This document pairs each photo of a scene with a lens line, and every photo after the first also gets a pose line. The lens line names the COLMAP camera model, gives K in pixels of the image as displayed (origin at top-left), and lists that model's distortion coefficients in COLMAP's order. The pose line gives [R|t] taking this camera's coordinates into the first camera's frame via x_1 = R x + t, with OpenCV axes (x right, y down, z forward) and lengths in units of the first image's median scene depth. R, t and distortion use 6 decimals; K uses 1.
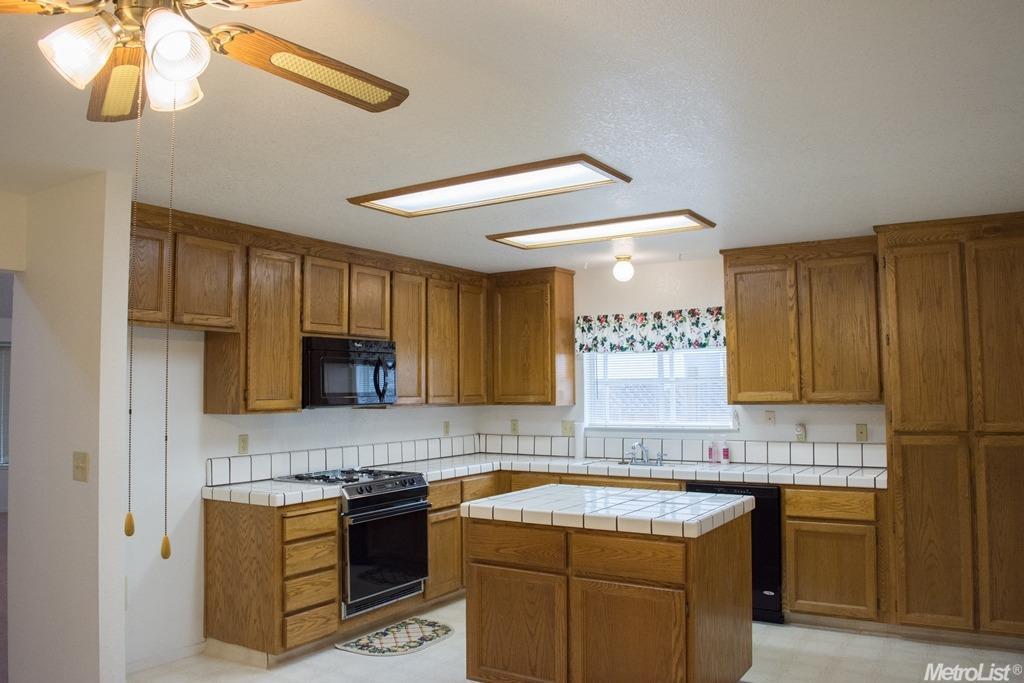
lens RADIAL K [[820.8, 0, 510.3], [0, 820.8, 327.5], [0, 0, 1]] dist [-0.092017, 0.017043]
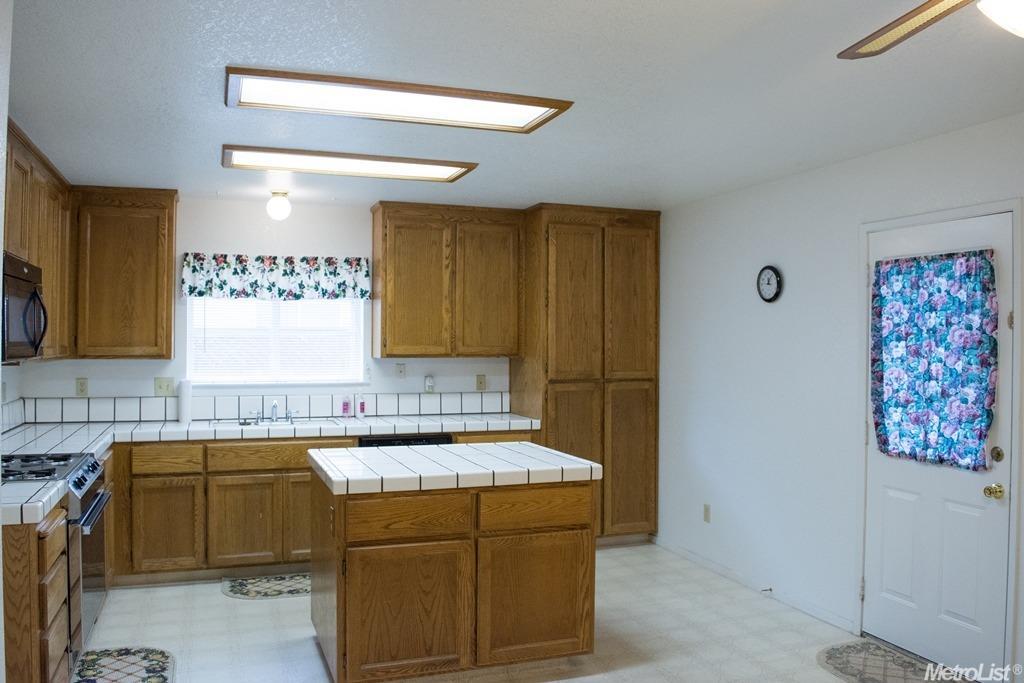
lens RADIAL K [[825.0, 0, 512.0], [0, 825.0, 341.5], [0, 0, 1]] dist [-0.081178, 0.004075]
pose [[0.603374, 0.010107, 0.797394, -0.416893], [-0.069915, 0.996740, 0.040269, 0.022153], [-0.794388, -0.080048, 0.602113, 0.256491]]
